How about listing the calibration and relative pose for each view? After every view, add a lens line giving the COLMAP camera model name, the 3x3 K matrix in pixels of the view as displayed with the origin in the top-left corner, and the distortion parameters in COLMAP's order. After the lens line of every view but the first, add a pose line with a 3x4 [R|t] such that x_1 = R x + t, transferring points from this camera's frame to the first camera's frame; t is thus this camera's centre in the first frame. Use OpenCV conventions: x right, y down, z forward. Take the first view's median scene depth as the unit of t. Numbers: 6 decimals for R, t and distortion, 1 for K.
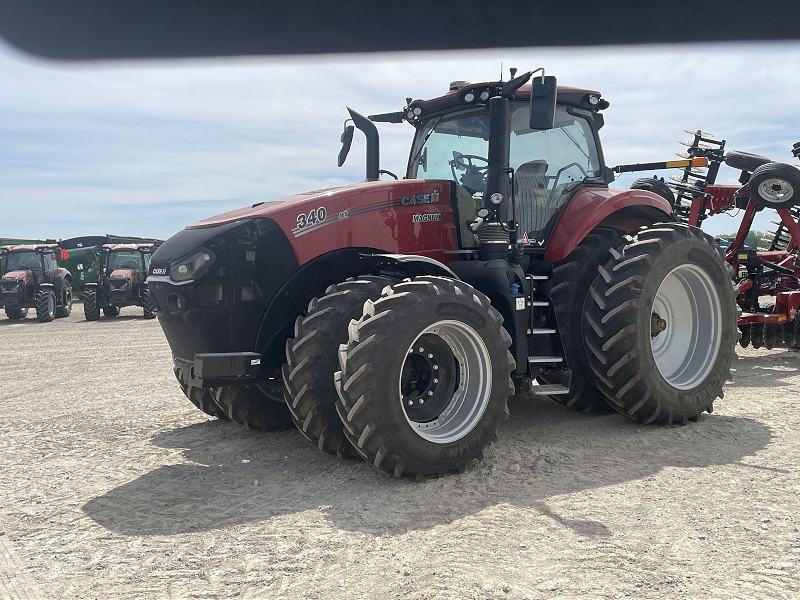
lens RADIAL K [[771.9, 0, 397.5], [0, 771.9, 302.9], [0, 0, 1]] dist [0.099555, -0.142160]
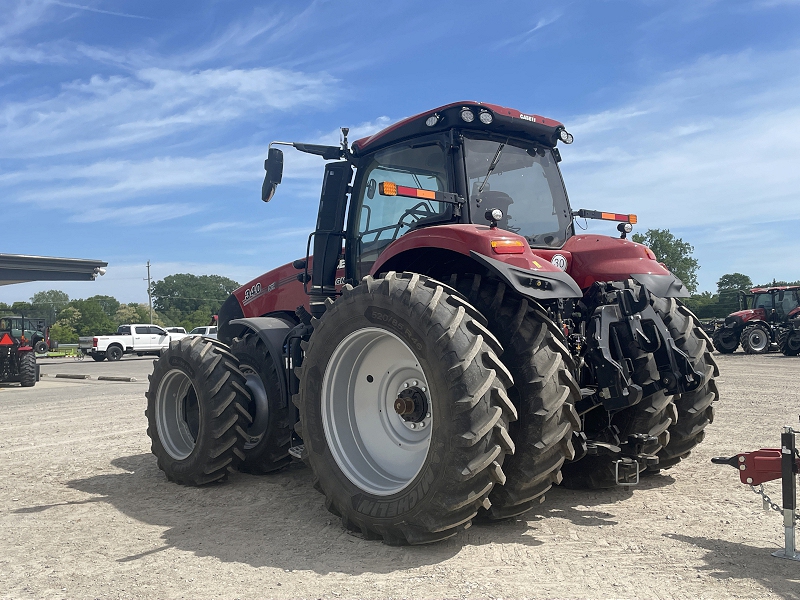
lens RADIAL K [[771.9, 0, 397.5], [0, 771.9, 302.9], [0, 0, 1]] dist [0.099555, -0.142160]
pose [[0.099751, -0.012623, -0.994932, 1.337108], [-0.019654, 0.999699, -0.014654, -0.074585], [0.994818, 0.021016, 0.099472, 1.135411]]
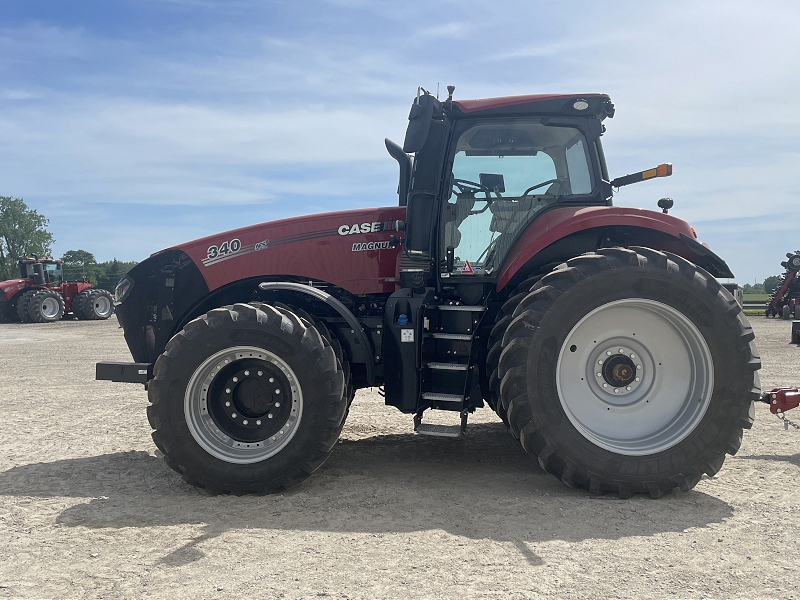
lens RADIAL K [[771.9, 0, 397.5], [0, 771.9, 302.9], [0, 0, 1]] dist [0.099555, -0.142160]
pose [[0.798726, 0.027527, -0.601064, 0.780981], [-0.043370, 0.998988, -0.011883, -0.029564], [0.600129, 0.035559, 0.799112, 0.255025]]
